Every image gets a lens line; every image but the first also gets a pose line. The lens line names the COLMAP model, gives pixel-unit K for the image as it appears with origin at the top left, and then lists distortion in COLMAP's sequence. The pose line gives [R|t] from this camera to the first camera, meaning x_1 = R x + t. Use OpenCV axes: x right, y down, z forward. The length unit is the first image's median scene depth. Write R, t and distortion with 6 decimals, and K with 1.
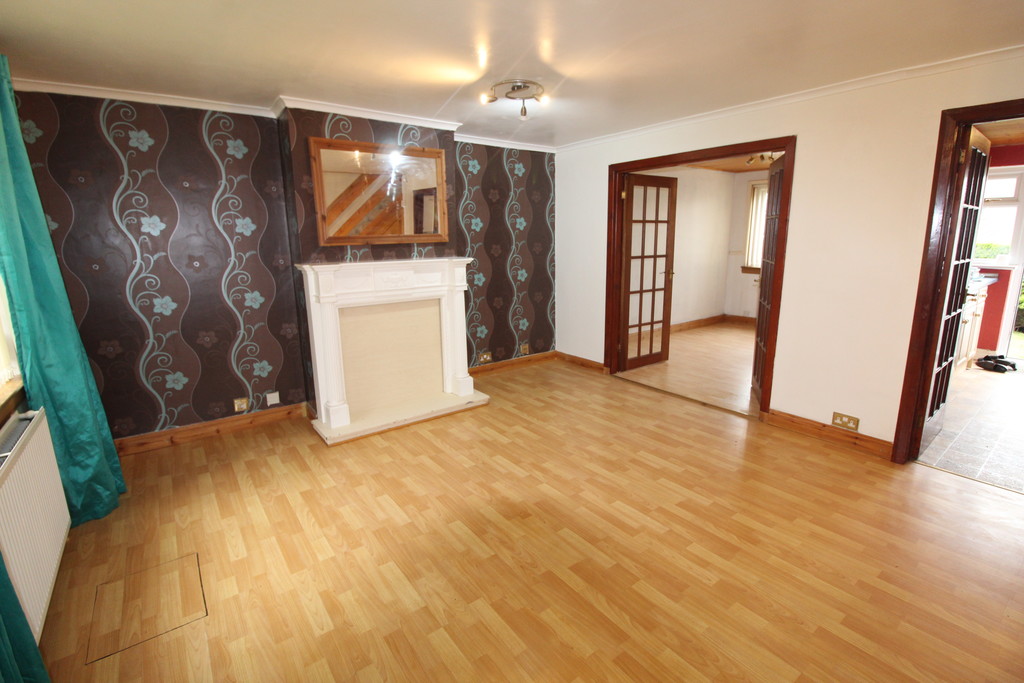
lens RADIAL K [[471.4, 0, 518.4], [0, 471.4, 331.1], [0, 0, 1]] dist [-0.002511, -0.013293]
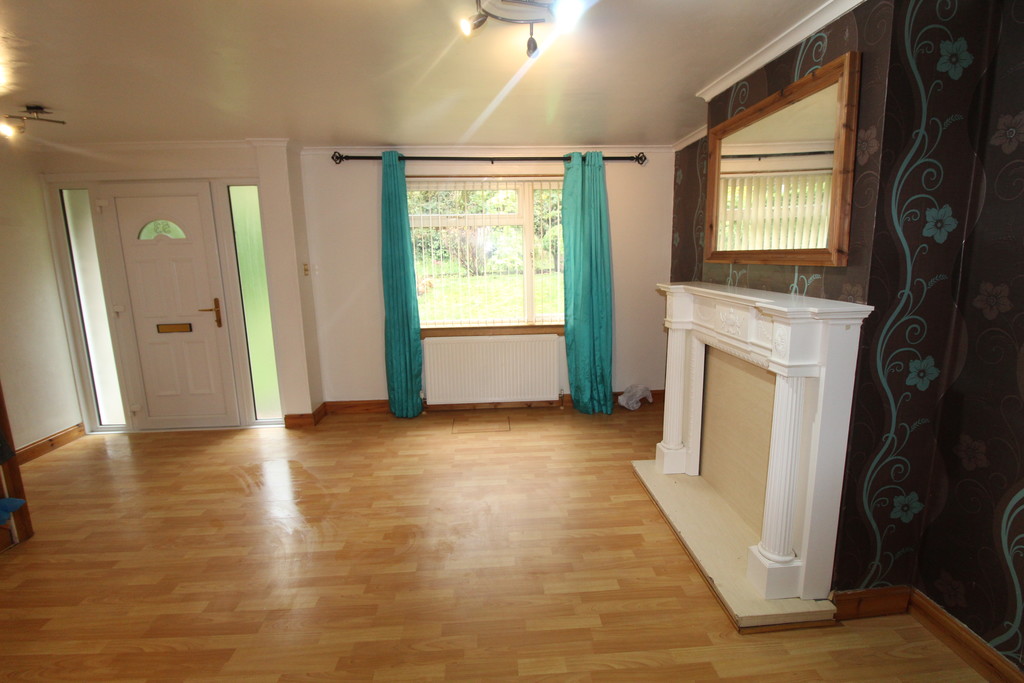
lens RADIAL K [[471.4, 0, 518.4], [0, 471.4, 331.1], [0, 0, 1]] dist [-0.002511, -0.013293]
pose [[-0.551891, 0.159741, -0.818473, 0.520965], [-0.146348, 0.947697, 0.283643, -0.295545], [0.820974, 0.276322, -0.499648, 1.372504]]
